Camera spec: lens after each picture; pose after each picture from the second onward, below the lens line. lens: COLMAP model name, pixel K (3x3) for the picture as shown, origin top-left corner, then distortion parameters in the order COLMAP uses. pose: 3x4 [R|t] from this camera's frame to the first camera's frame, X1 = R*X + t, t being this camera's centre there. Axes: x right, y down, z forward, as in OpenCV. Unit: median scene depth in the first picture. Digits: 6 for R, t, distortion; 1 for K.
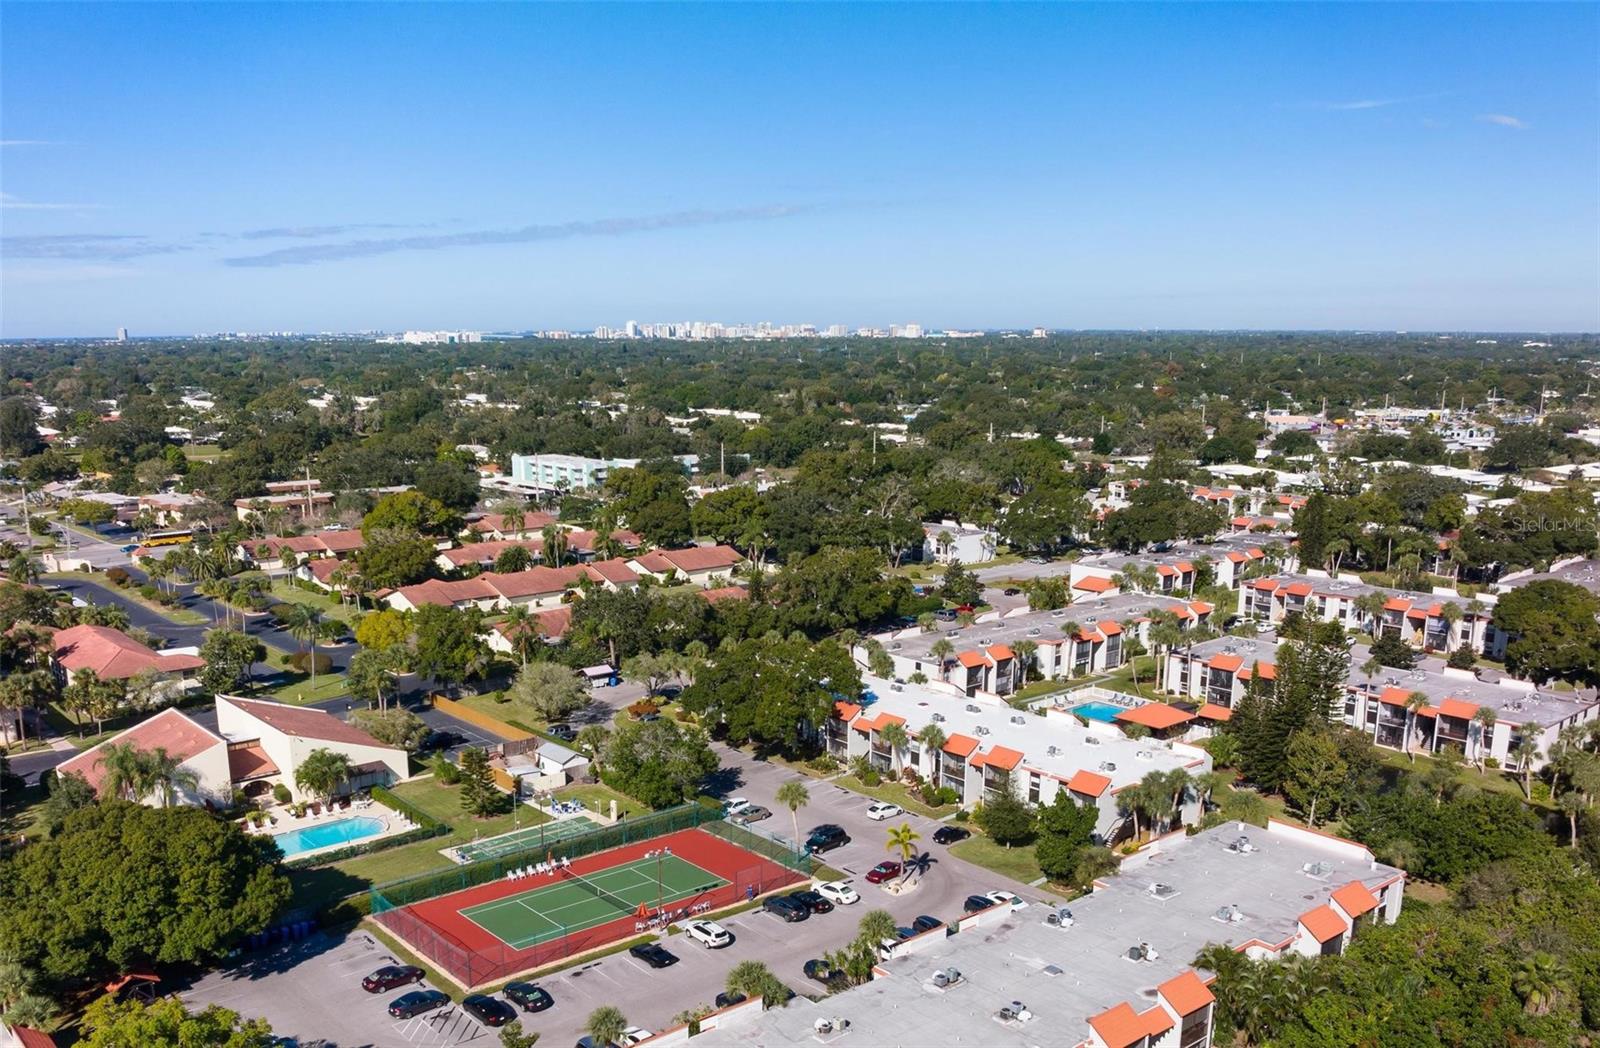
lens RADIAL K [[1458.3, 0, 800.0], [0, 1458.3, 524.0], [0, 0, 1]] dist [-0.032556, -0.004543]
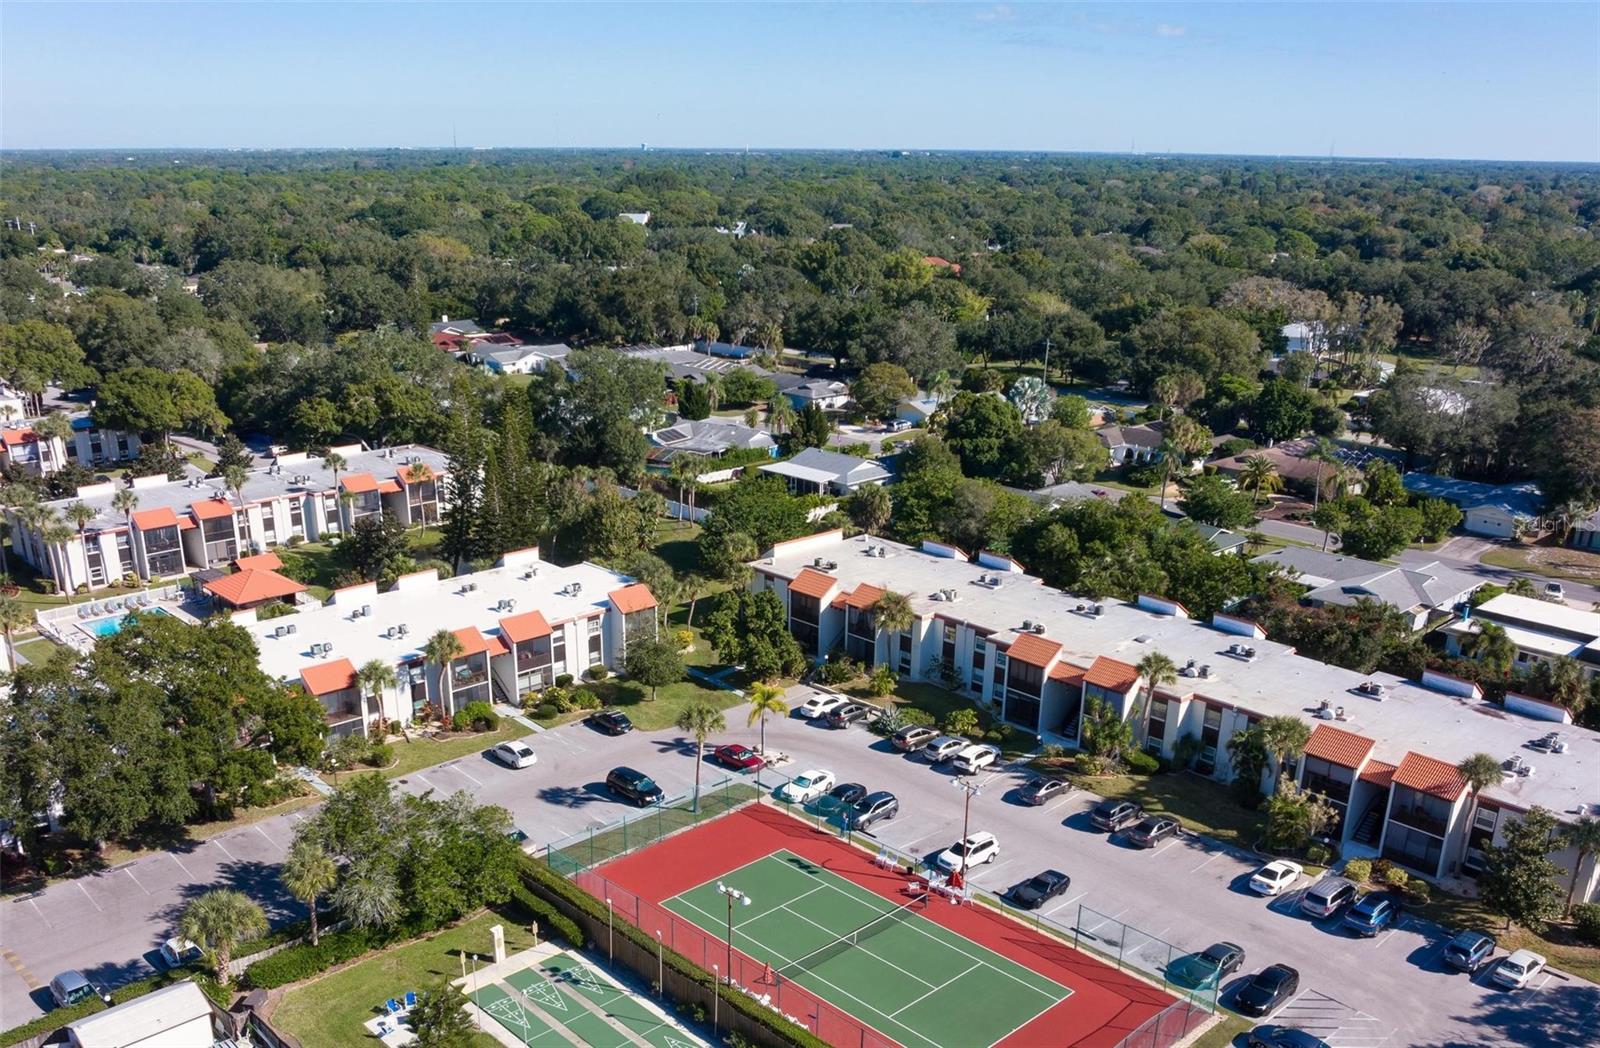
lens RADIAL K [[1458.3, 0, 800.0], [0, 1458.3, 524.0], [0, 0, 1]] dist [-0.032556, -0.004543]
pose [[-0.050740, -0.255125, 0.965576, -0.592280], [0.133708, 0.956382, 0.259722, -0.070638], [-0.989721, 0.142283, -0.014415, 0.856732]]
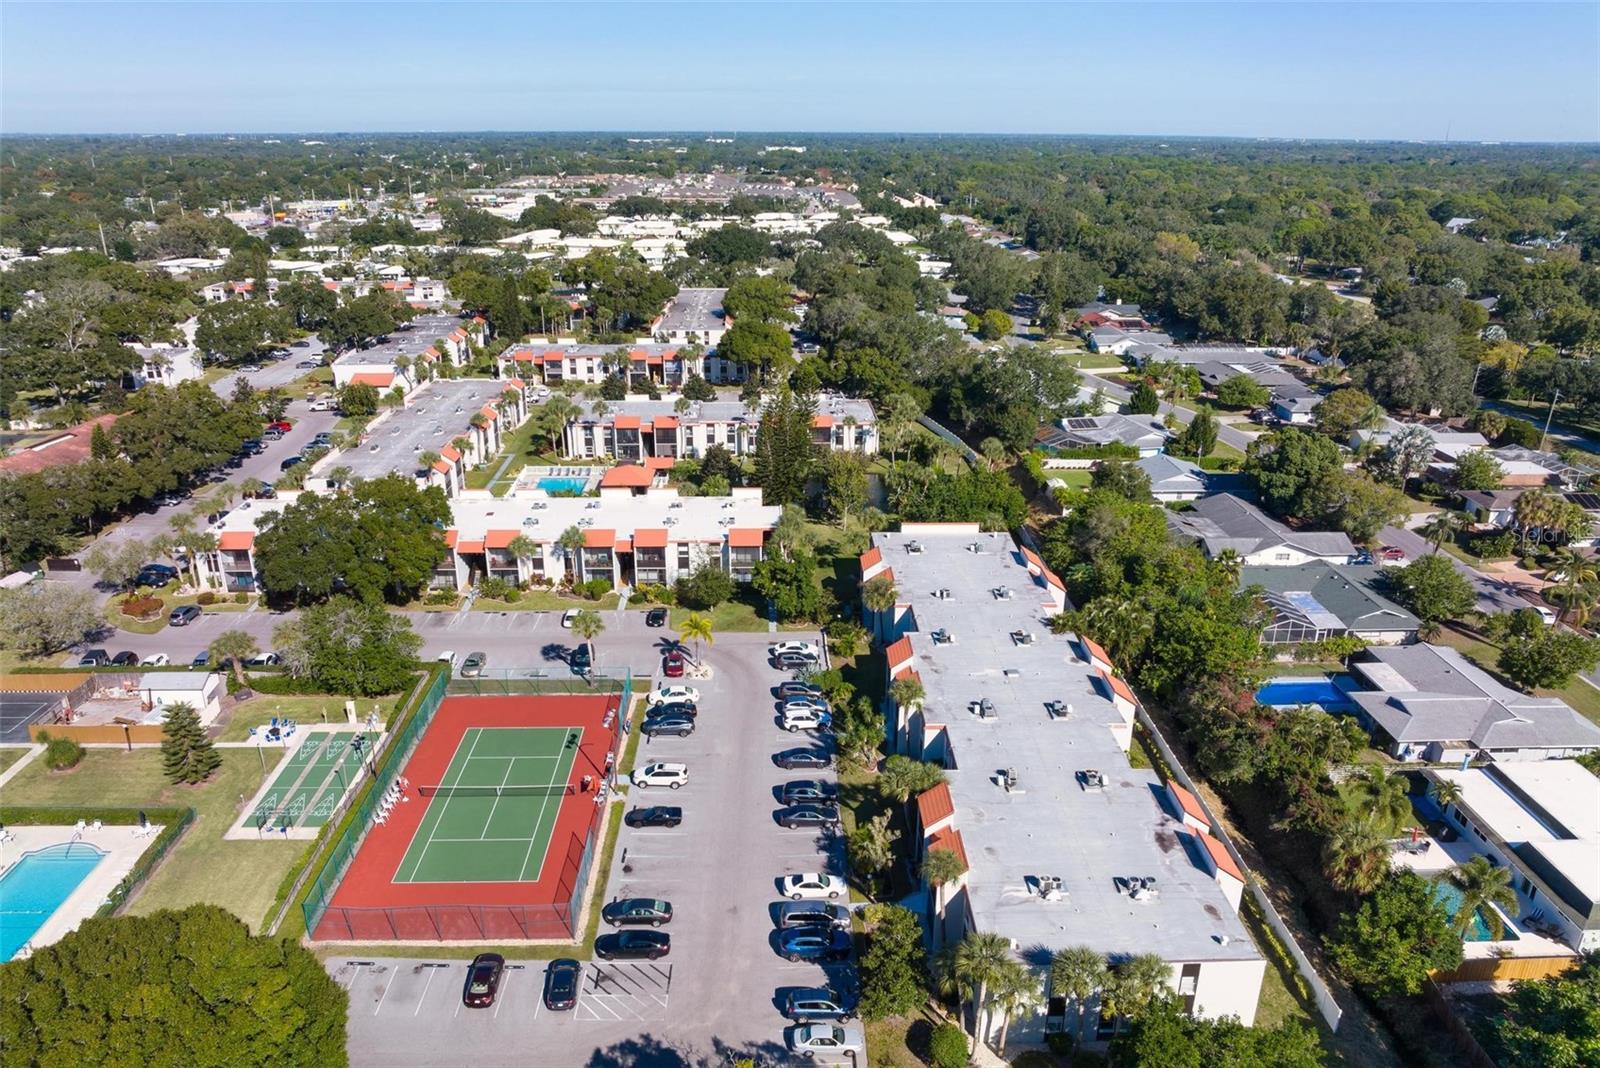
lens RADIAL K [[1150.9, 0, 828.6], [0, 1150.9, 530.0], [0, 0, 1]] dist [0.006117, -0.074278]
pose [[0.615902, -0.256563, 0.744876, -0.424050], [0.100541, 0.963353, 0.248682, -0.048466], [-0.781381, -0.078273, 0.619126, 0.353560]]
